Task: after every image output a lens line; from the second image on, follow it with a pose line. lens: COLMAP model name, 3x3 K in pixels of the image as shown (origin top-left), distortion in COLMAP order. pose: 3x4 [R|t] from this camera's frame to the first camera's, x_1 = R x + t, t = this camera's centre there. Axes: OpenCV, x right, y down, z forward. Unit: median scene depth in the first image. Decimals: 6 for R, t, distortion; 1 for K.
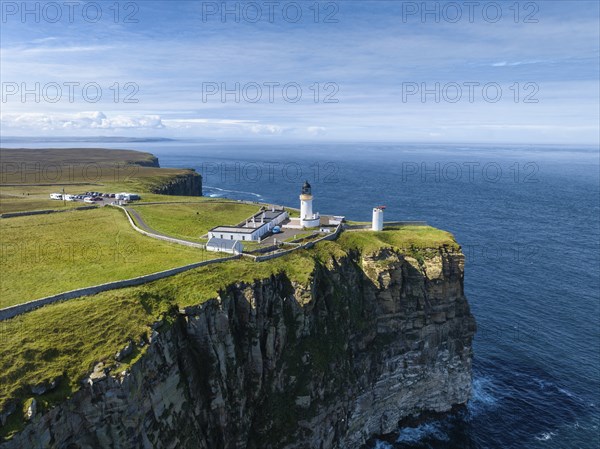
lens RADIAL K [[423.3, 0, 319.8], [0, 423.3, 210.3], [0, 0, 1]] dist [-0.048886, 0.004173]
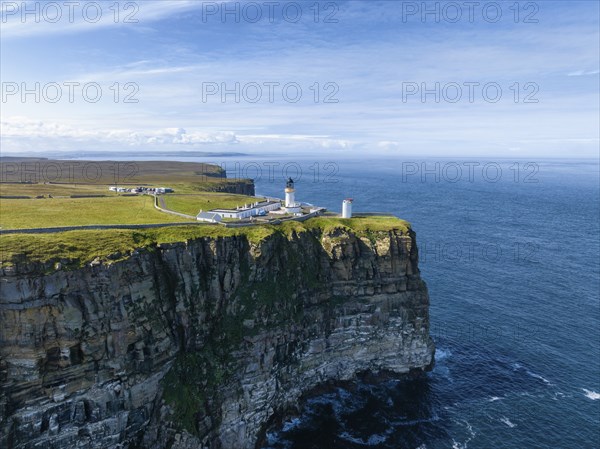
lens RADIAL K [[423.3, 0, 319.8], [0, 423.3, 210.3], [0, 0, 1]] dist [-0.048886, 0.004173]
pose [[0.987004, 0.018585, -0.159616, 0.384050], [-0.023993, 0.999199, -0.032020, 0.100300], [0.158893, 0.035434, 0.986660, -0.357550]]
